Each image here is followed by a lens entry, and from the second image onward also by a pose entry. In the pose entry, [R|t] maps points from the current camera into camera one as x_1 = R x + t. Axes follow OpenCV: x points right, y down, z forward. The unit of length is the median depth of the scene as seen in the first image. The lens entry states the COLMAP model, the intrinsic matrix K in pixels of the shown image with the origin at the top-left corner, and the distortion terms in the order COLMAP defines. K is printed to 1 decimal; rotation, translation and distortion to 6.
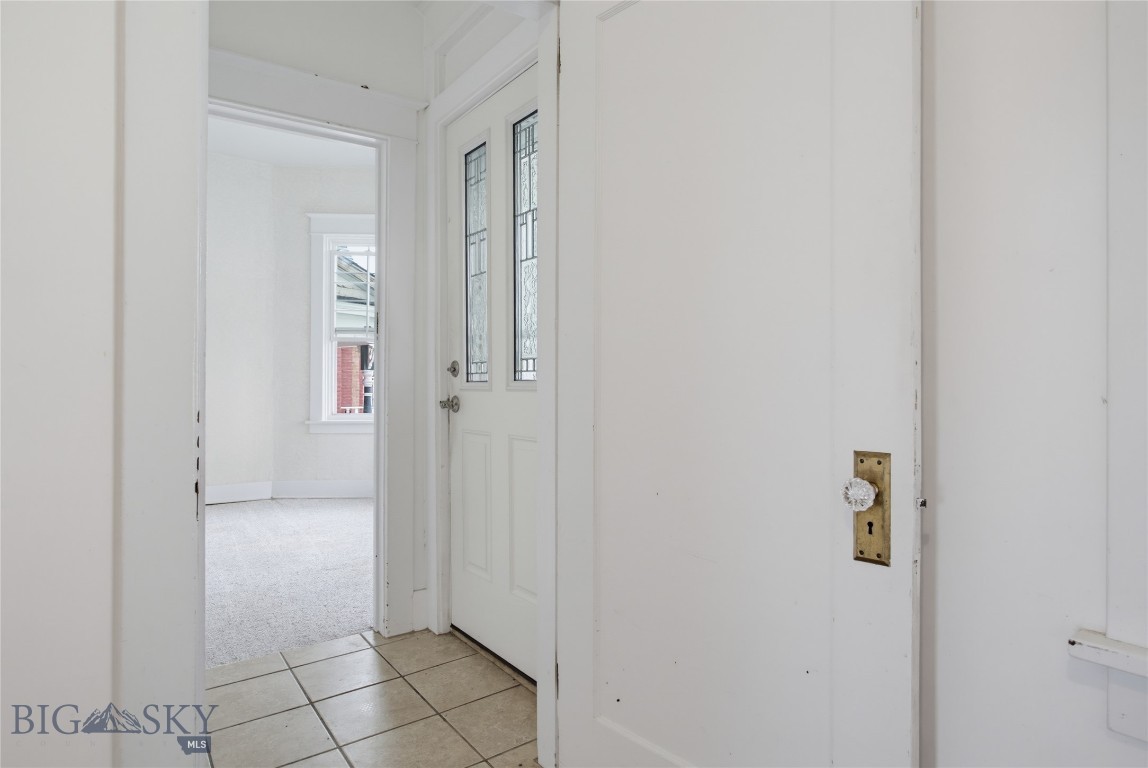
lens RADIAL K [[625.0, 0, 568.0], [0, 625.0, 380.8], [0, 0, 1]] dist [-0.001110, 0.000352]
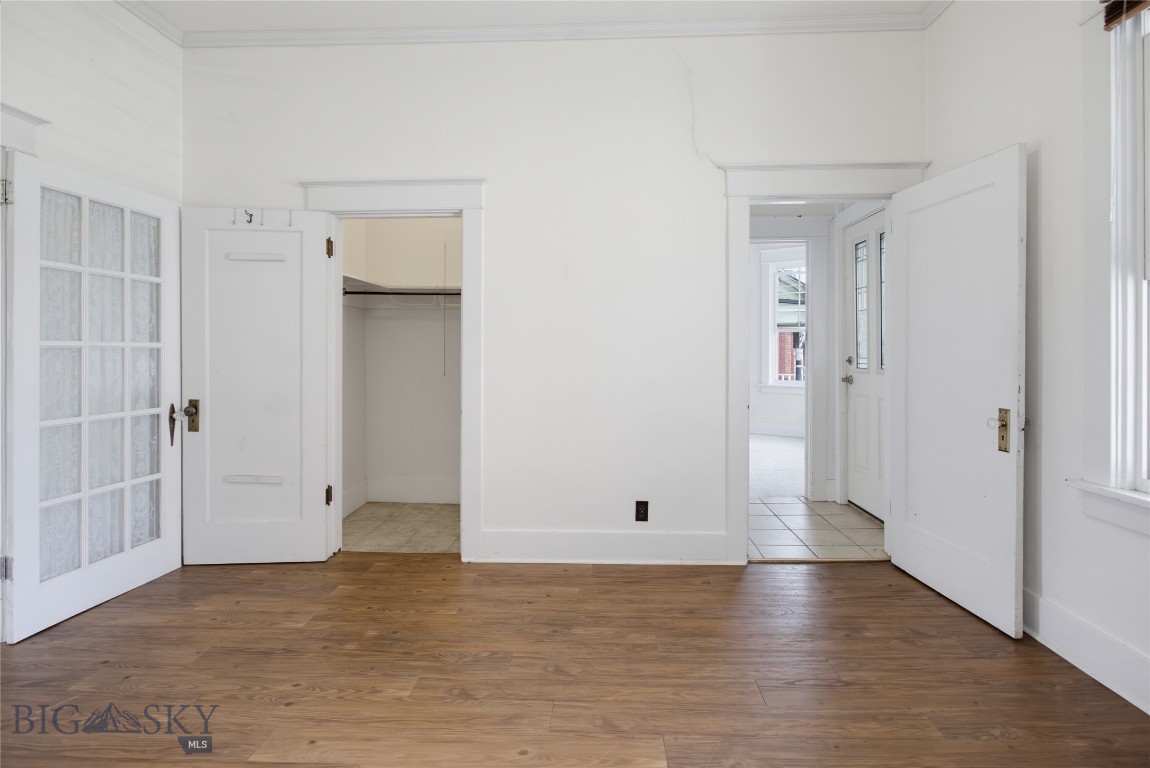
lens RADIAL K [[560.8, 0, 580.3], [0, 560.8, 349.9], [0, 0, 1]] dist [-0.007826, 0.003367]
pose [[0.778591, 0.001051, -0.627531, 0.219440], [0.001161, 0.999994, 0.003116, -0.053454], [0.627531, -0.003155, 0.778585, -0.729179]]
